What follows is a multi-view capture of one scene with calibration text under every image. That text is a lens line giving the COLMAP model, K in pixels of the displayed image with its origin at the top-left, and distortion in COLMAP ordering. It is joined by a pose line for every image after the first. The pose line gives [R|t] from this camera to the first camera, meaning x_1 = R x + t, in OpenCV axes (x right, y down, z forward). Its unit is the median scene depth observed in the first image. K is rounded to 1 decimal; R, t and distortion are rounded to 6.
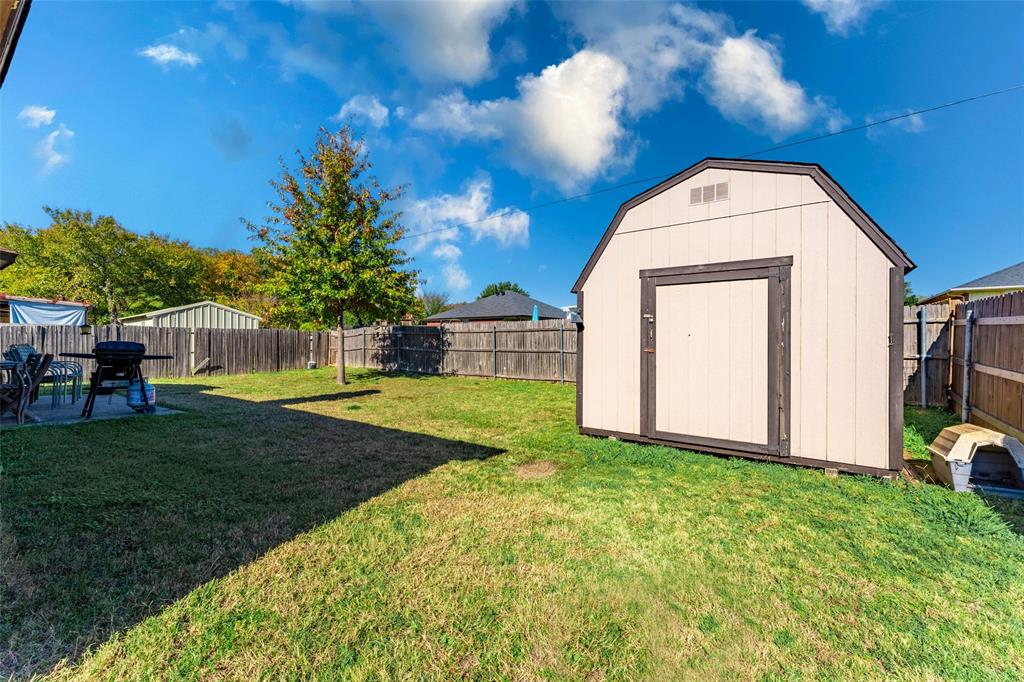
lens RADIAL K [[413.7, 0, 512.1], [0, 413.7, 342.0], [0, 0, 1]] dist [-0.002941, -0.000187]
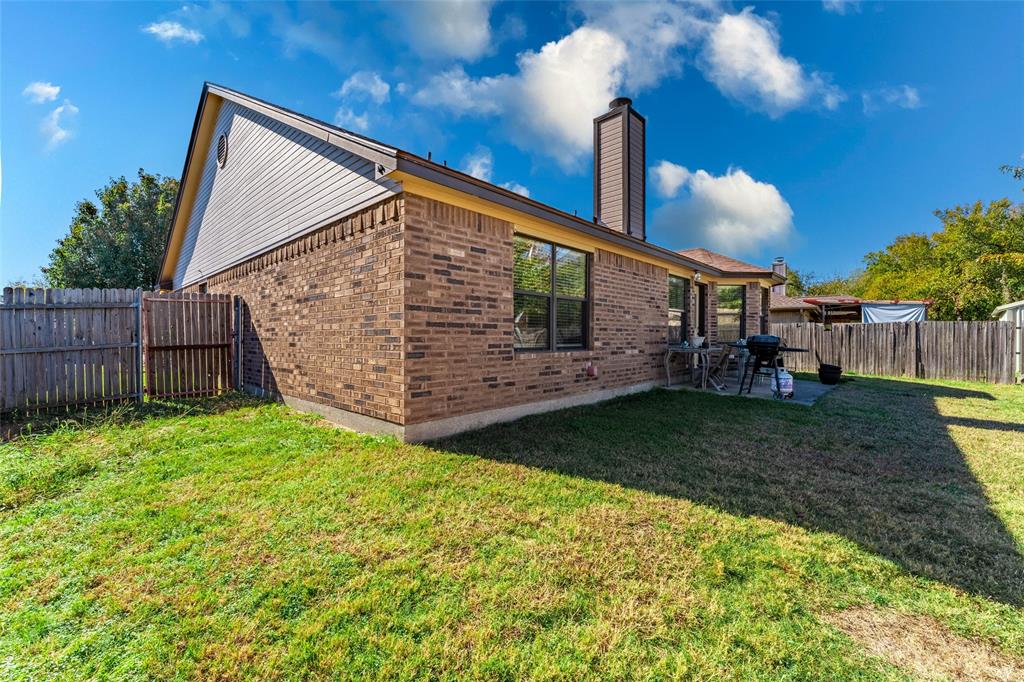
lens RADIAL K [[413.7, 0, 513.1], [0, 413.7, 340.1], [0, 0, 1]] dist [-0.002941, -0.000187]
pose [[-0.164945, 0.006229, -0.986283, 0.468327], [-0.007097, 0.999947, 0.007502, 0.009908], [0.986277, 0.008237, -0.164892, 0.605628]]
